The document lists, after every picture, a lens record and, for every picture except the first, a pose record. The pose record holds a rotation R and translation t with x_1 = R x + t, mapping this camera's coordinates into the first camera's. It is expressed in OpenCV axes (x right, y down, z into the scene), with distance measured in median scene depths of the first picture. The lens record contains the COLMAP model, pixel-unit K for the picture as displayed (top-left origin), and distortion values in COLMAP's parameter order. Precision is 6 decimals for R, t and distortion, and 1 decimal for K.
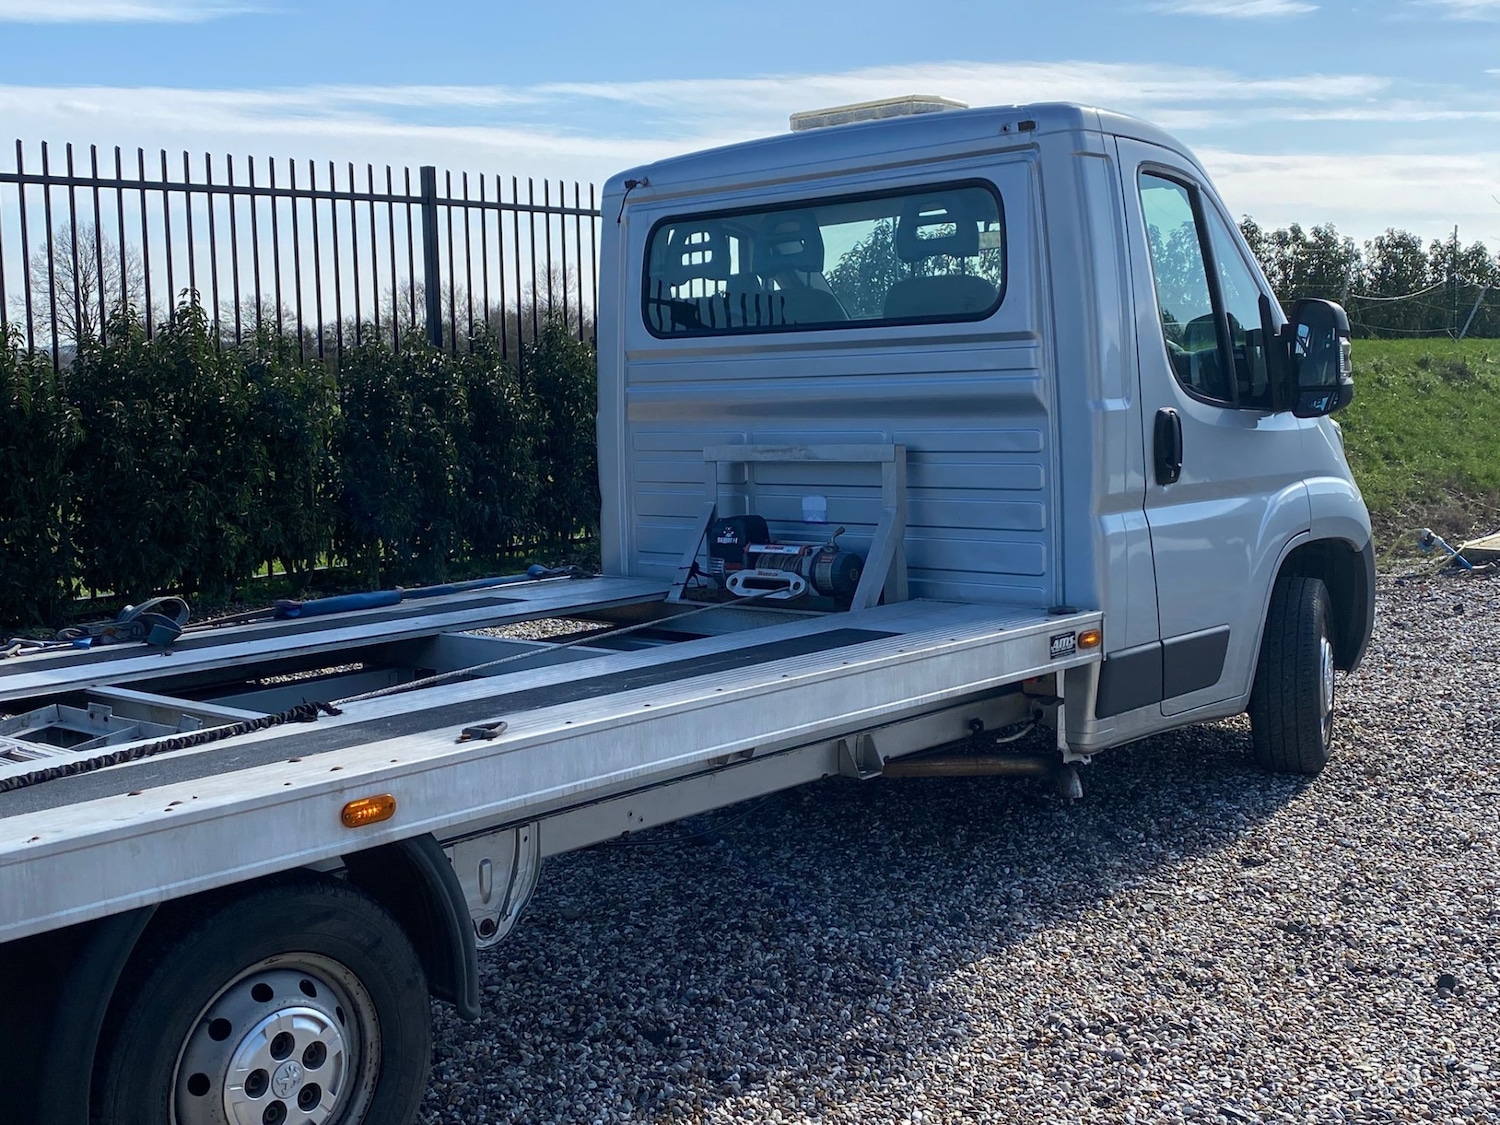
lens RADIAL K [[1817.2, 0, 750.0], [0, 1817.2, 562.5], [0, 0, 1]] dist [0.161718, -0.435251]
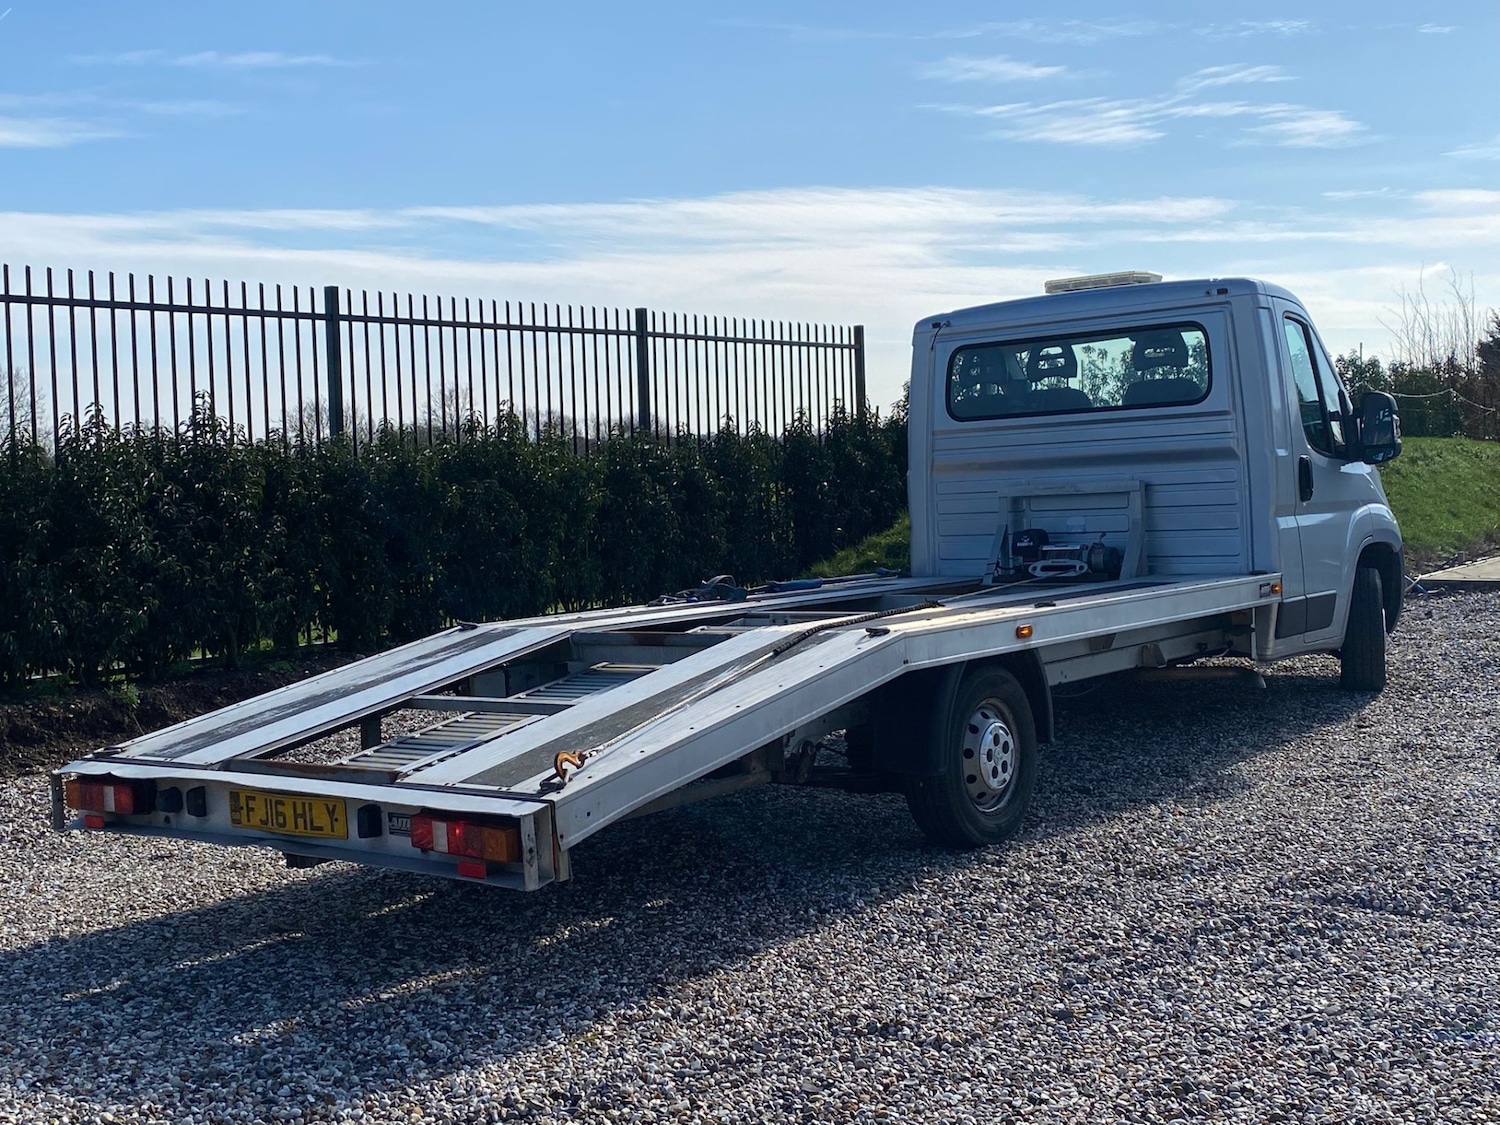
lens RADIAL K [[1899.1, 0, 722.9], [0, 1899.1, 559.9], [0, 0, 1]] dist [0.190821, -0.547352]
pose [[0.996795, -0.016818, 0.078204, -0.415943], [0.022206, 0.997401, -0.068538, 0.112927], [-0.076848, 0.070055, 0.994579, -0.662510]]
